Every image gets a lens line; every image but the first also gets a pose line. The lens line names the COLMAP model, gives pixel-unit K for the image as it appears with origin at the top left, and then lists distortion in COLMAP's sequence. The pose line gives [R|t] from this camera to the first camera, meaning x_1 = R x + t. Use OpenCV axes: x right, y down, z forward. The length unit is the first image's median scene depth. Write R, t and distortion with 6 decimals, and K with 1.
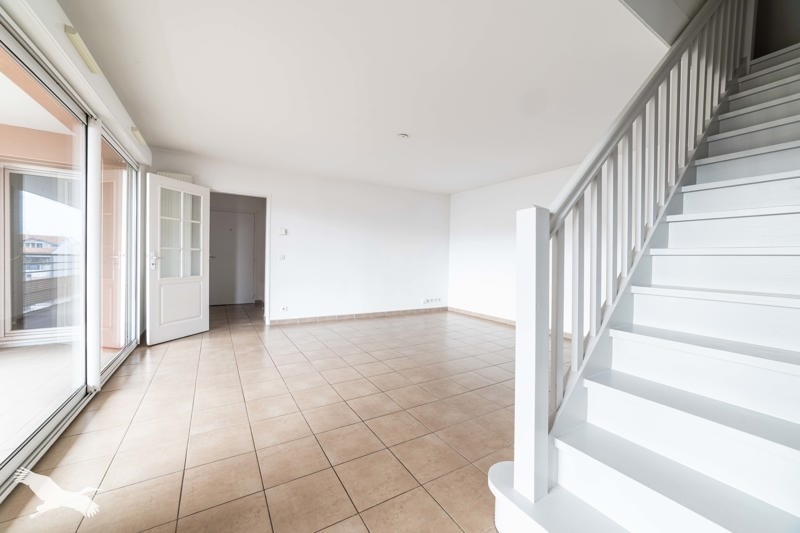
lens RADIAL K [[306.4, 0, 399.1], [0, 306.4, 266.3], [0, 0, 1]] dist [-0.002187, -0.000110]
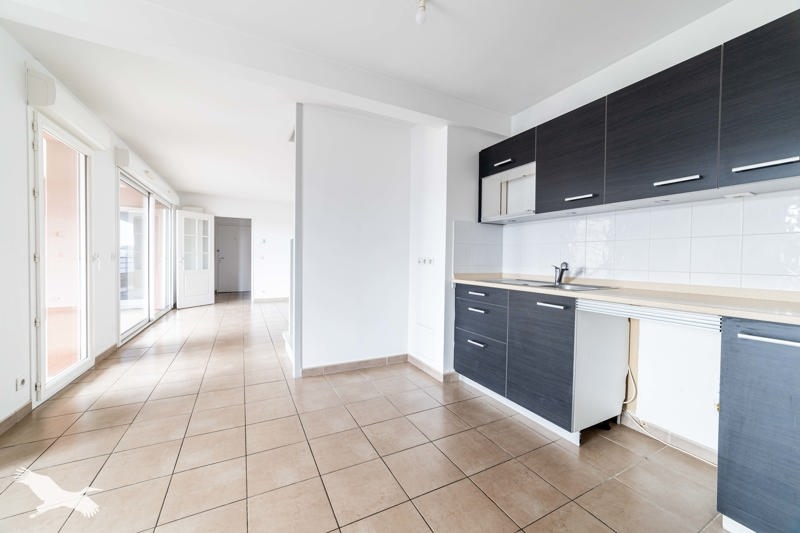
lens RADIAL K [[306.4, 0, 401.7], [0, 306.4, 263.8], [0, 0, 1]] dist [-0.002187, -0.000110]
pose [[0.998043, -0.000494, -0.062529, 0.496099], [0.000692, 0.999995, 0.003143, -0.002538], [0.062527, -0.003181, 0.998038, -0.580917]]
